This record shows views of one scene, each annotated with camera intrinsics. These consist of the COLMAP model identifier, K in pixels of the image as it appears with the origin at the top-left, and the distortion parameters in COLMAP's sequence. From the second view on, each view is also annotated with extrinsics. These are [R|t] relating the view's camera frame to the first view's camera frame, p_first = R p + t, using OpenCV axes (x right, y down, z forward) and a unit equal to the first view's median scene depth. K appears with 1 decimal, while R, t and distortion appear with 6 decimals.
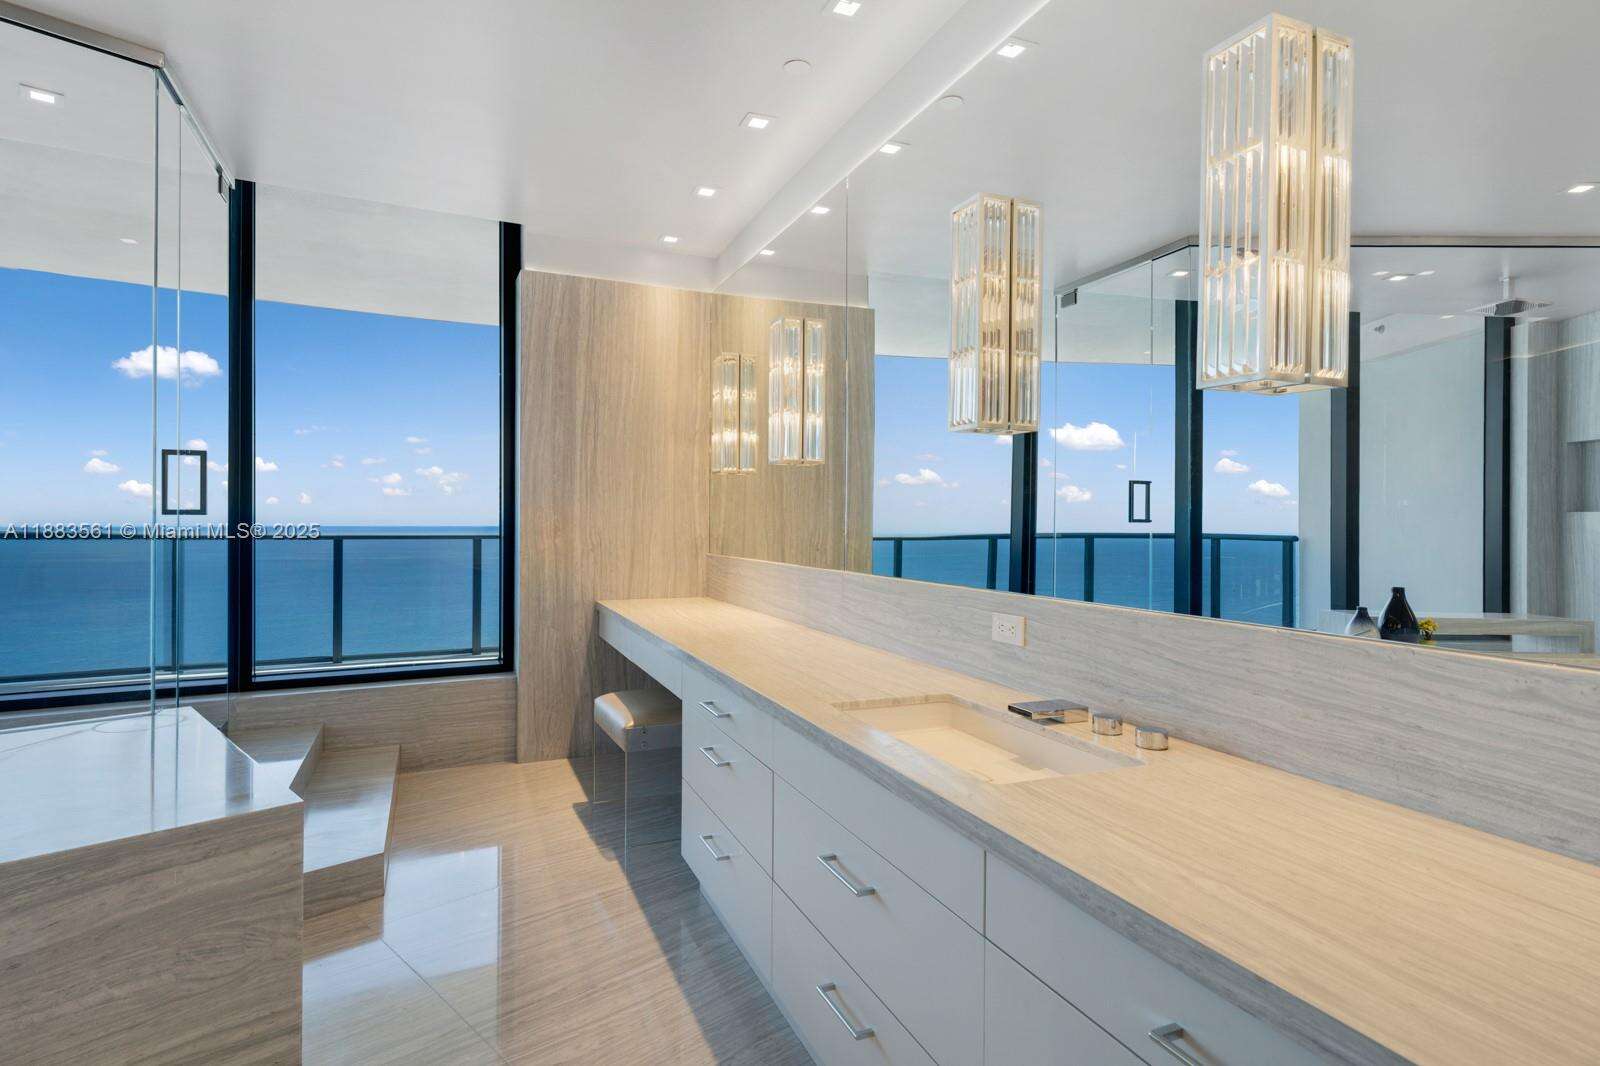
lens RADIAL K [[867.7, 0, 800.0], [0, 867.7, 533.0], [0, 0, 1]] dist [-0.001655, -0.000057]
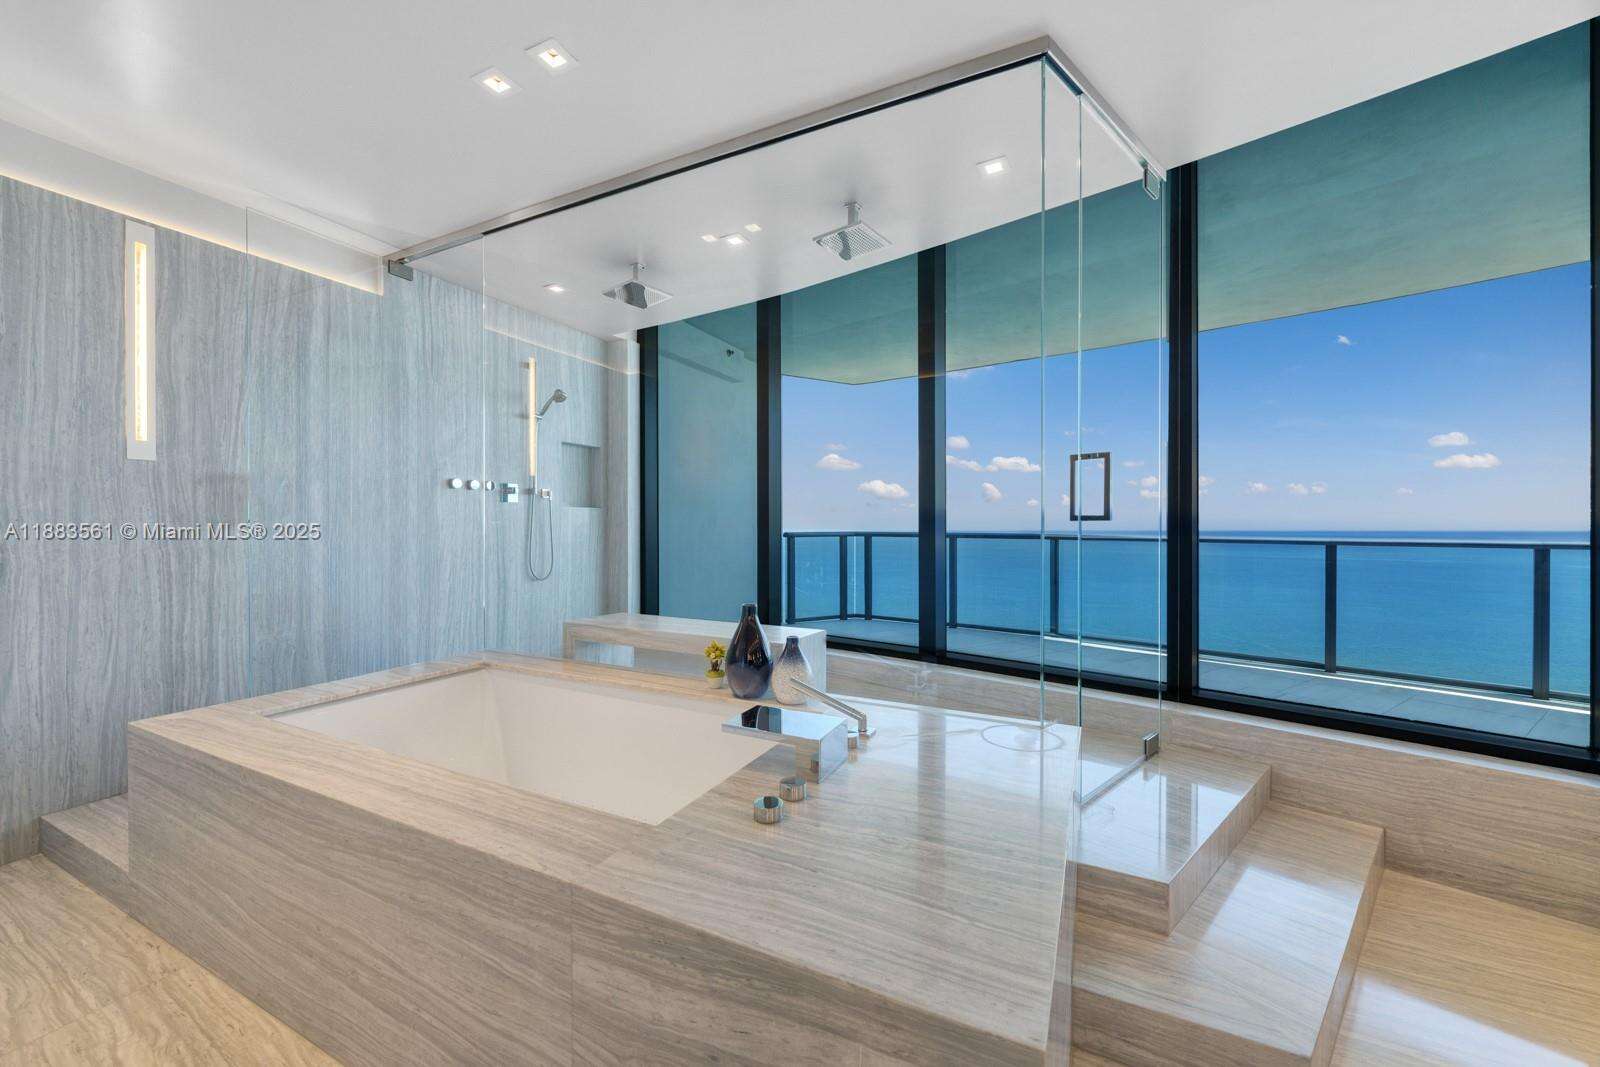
lens RADIAL K [[607.1, 0, 801.4], [0, 607.1, 525.5], [0, 0, 1]] dist [-0.004192, -0.000088]
pose [[0.318566, -0.004677, -0.947889, -0.151005], [-0.008948, 0.999928, -0.007940, -0.006708], [0.947859, 0.011011, 0.318501, 0.419433]]
